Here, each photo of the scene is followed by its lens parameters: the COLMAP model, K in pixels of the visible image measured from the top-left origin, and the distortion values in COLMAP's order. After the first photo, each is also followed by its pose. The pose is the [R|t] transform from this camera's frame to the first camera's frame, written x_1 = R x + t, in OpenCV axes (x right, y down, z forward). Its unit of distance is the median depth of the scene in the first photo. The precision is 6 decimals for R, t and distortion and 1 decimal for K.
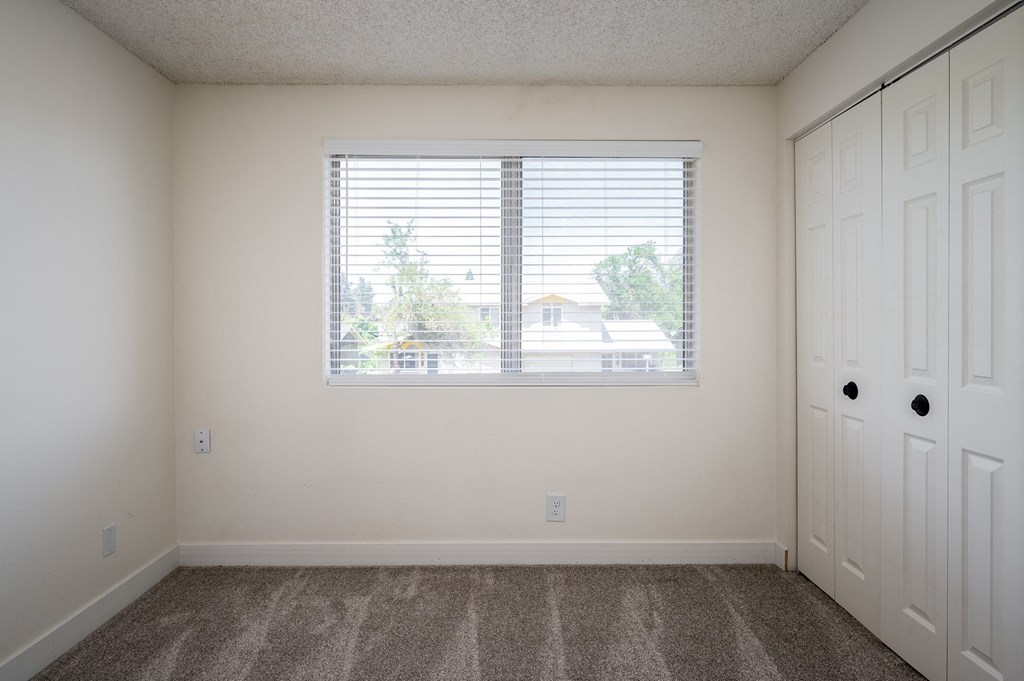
lens RADIAL K [[569.7, 0, 509.7], [0, 569.7, 324.2], [0, 0, 1]] dist [-0.000497, 0.001370]
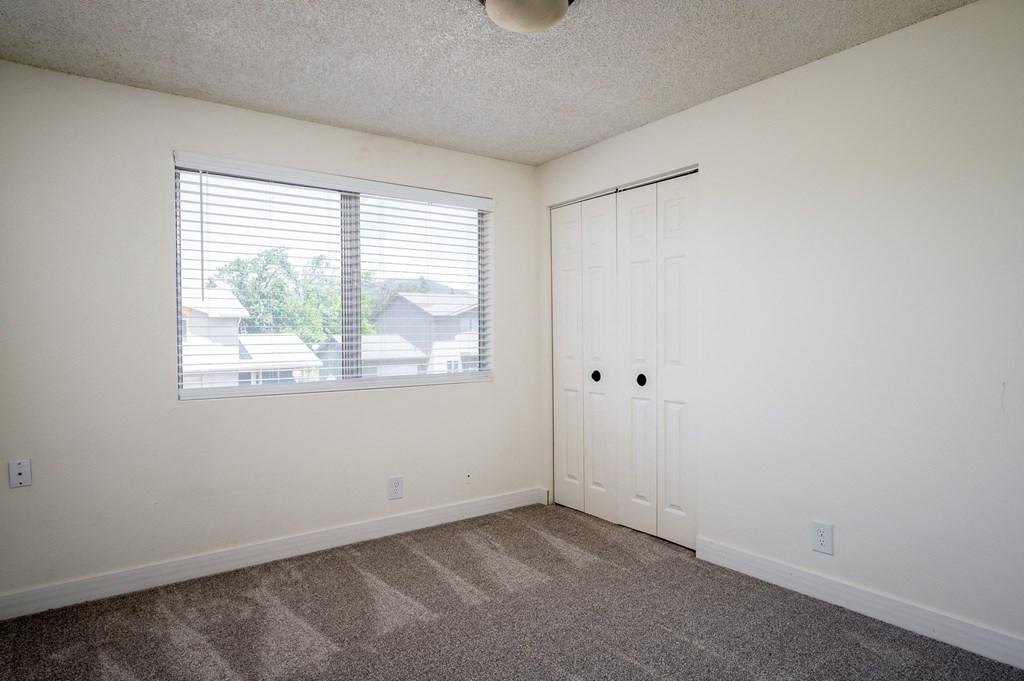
lens RADIAL K [[606.6, 0, 513.4], [0, 606.6, 342.8], [0, 0, 1]] dist [0.000966, 0.000011]
pose [[0.814083, -0.015352, 0.580545, -0.467317], [0.010306, 0.999875, 0.011989, 0.001029], [-0.580657, -0.003777, 0.814140, -0.201008]]
